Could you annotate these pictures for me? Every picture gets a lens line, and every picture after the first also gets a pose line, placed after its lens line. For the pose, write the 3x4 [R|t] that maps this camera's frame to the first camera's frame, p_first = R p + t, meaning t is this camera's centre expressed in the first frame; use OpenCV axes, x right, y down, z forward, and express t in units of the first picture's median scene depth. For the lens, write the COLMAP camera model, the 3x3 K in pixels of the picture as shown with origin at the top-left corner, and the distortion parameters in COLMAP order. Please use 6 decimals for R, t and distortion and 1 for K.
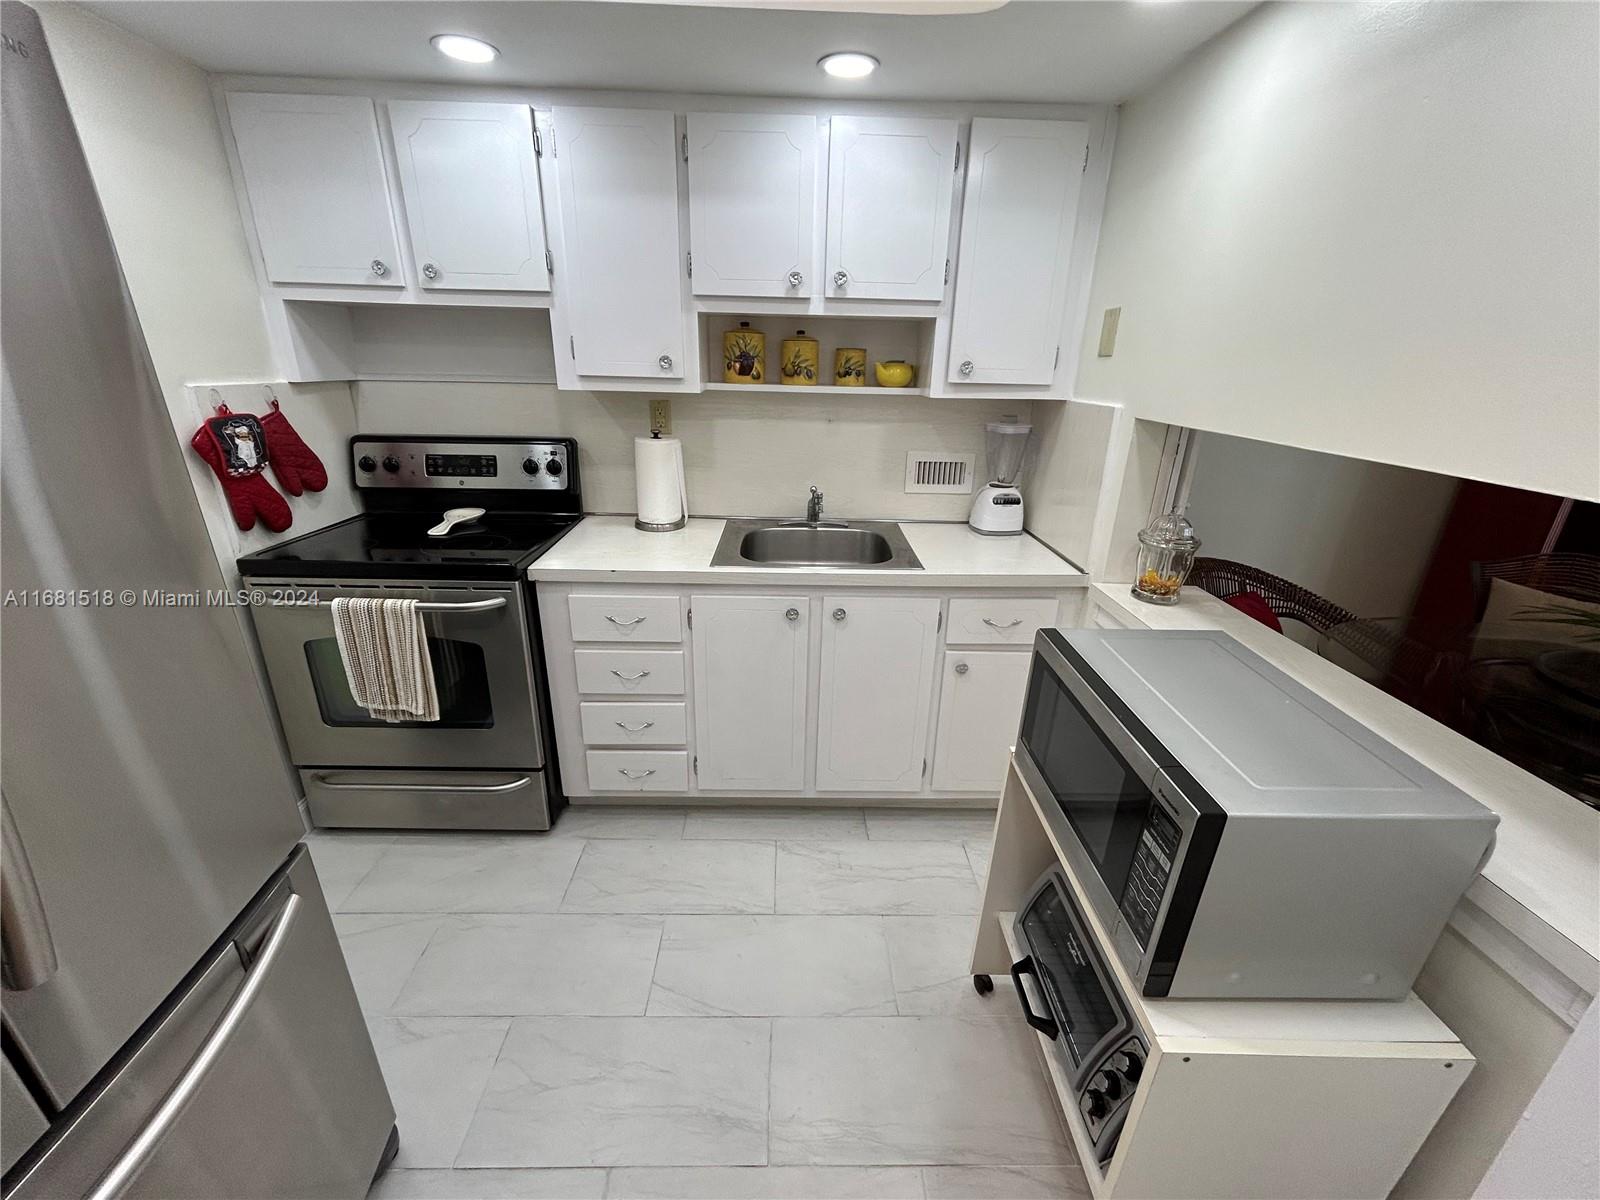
lens RADIAL K [[648.6, 0, 800.0], [0, 648.6, 600.0], [0, 0, 1]] dist [-0.006089, 0.003866]
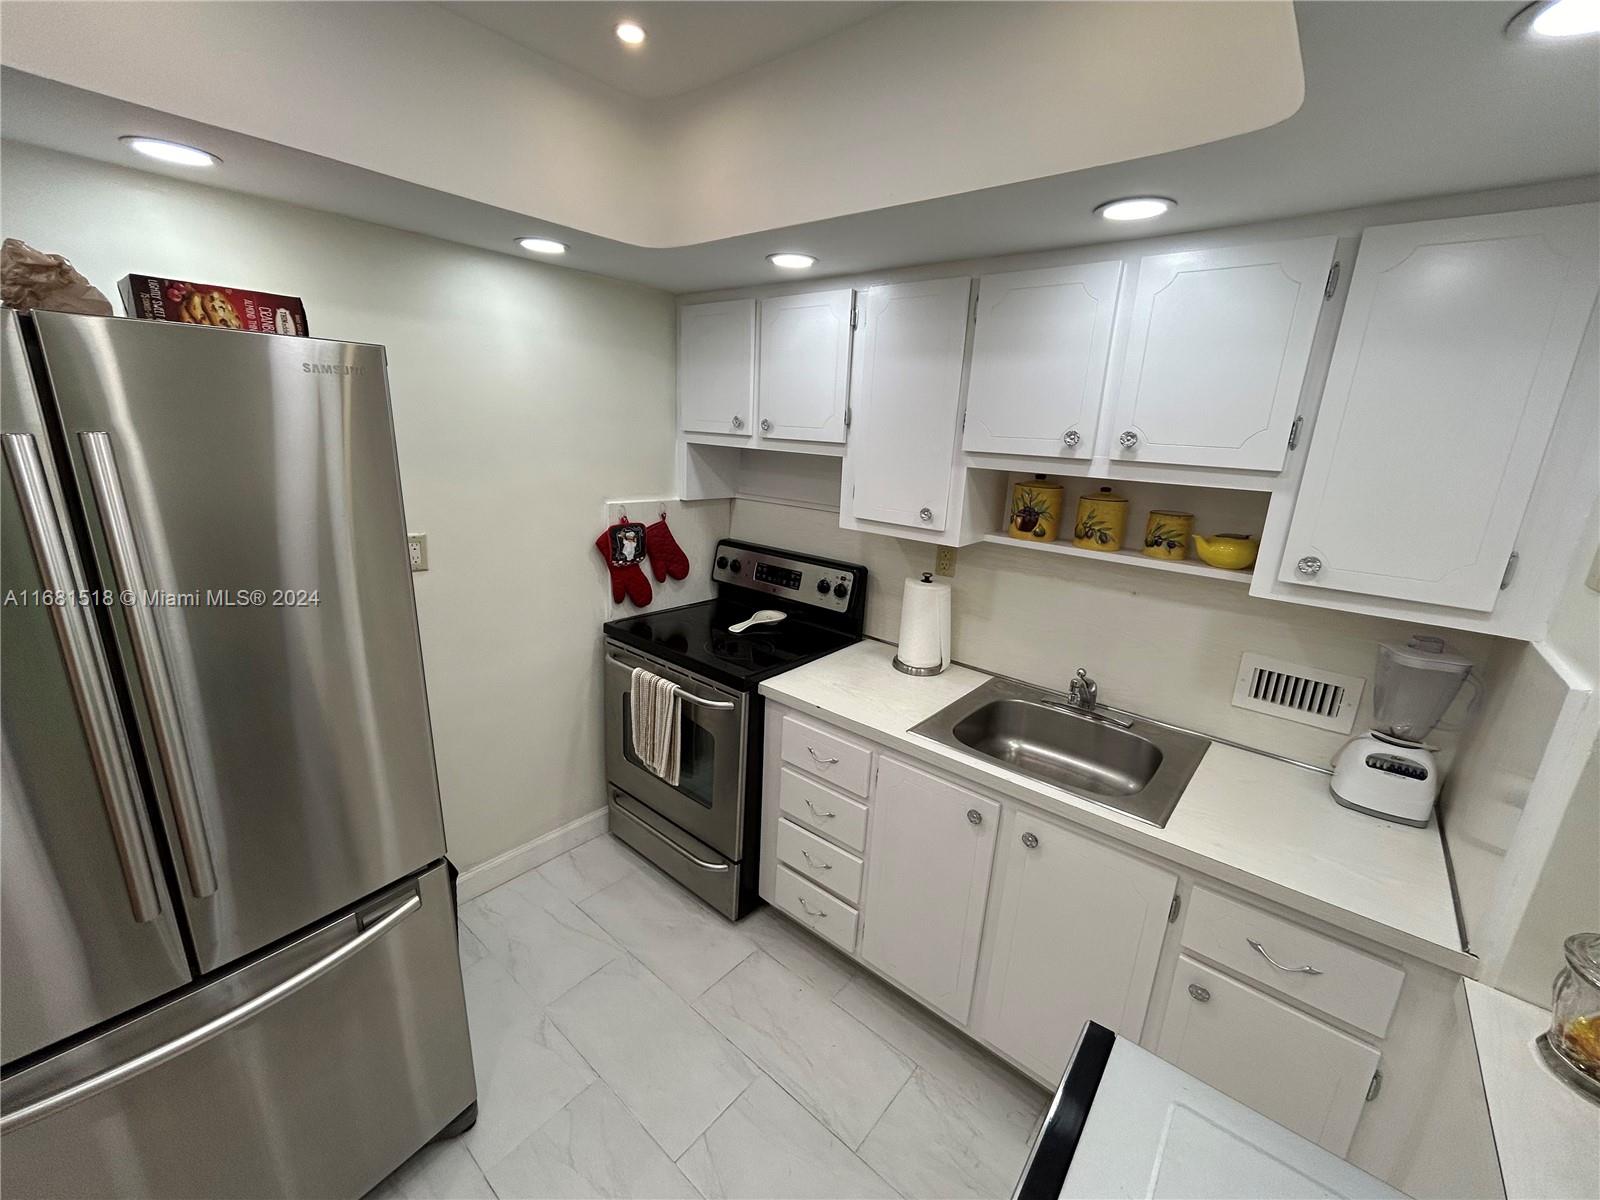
lens RADIAL K [[648.6, 0, 800.0], [0, 648.6, 600.0], [0, 0, 1]] dist [-0.006089, 0.003866]
pose [[0.751005, 0.183792, -0.634202, 0.289368], [-0.260845, 0.964938, -0.029247, -0.160784], [0.606590, 0.187393, 0.772614, 0.149573]]
